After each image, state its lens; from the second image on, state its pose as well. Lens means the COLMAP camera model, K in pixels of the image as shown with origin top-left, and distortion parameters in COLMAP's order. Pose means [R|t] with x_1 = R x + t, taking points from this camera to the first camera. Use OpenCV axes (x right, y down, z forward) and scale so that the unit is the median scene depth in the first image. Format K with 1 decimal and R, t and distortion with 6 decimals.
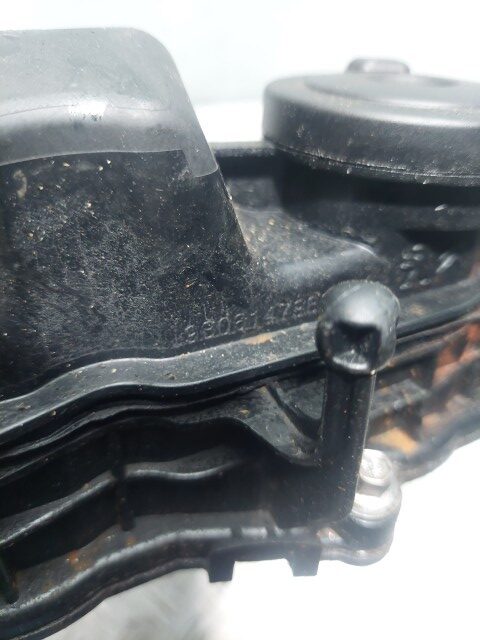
lens RADIAL K [[593.2, 0, 240.0], [0, 593.2, 320.0], [0, 0, 1]] dist [-0.014966, -0.012813]
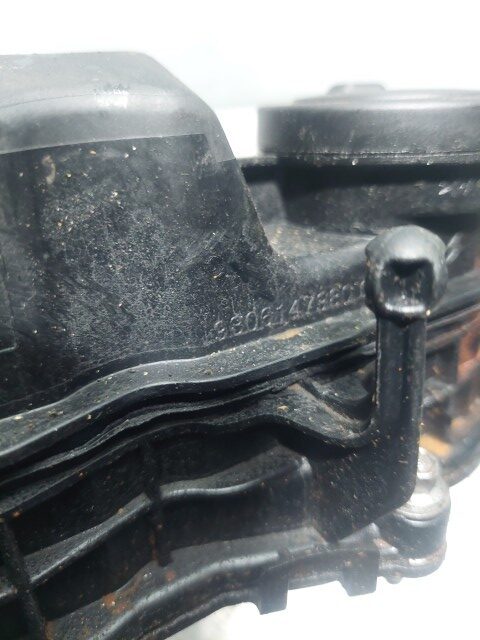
lens RADIAL K [[593.2, 0, 240.0], [0, 593.2, 320.0], [0, 0, 1]] dist [-0.014966, -0.012813]
pose [[0.992136, -0.099063, 0.076507, -0.126348], [0.111203, 0.978180, -0.175495, 0.184790], [-0.057452, 0.182623, 0.981503, 0.042949]]
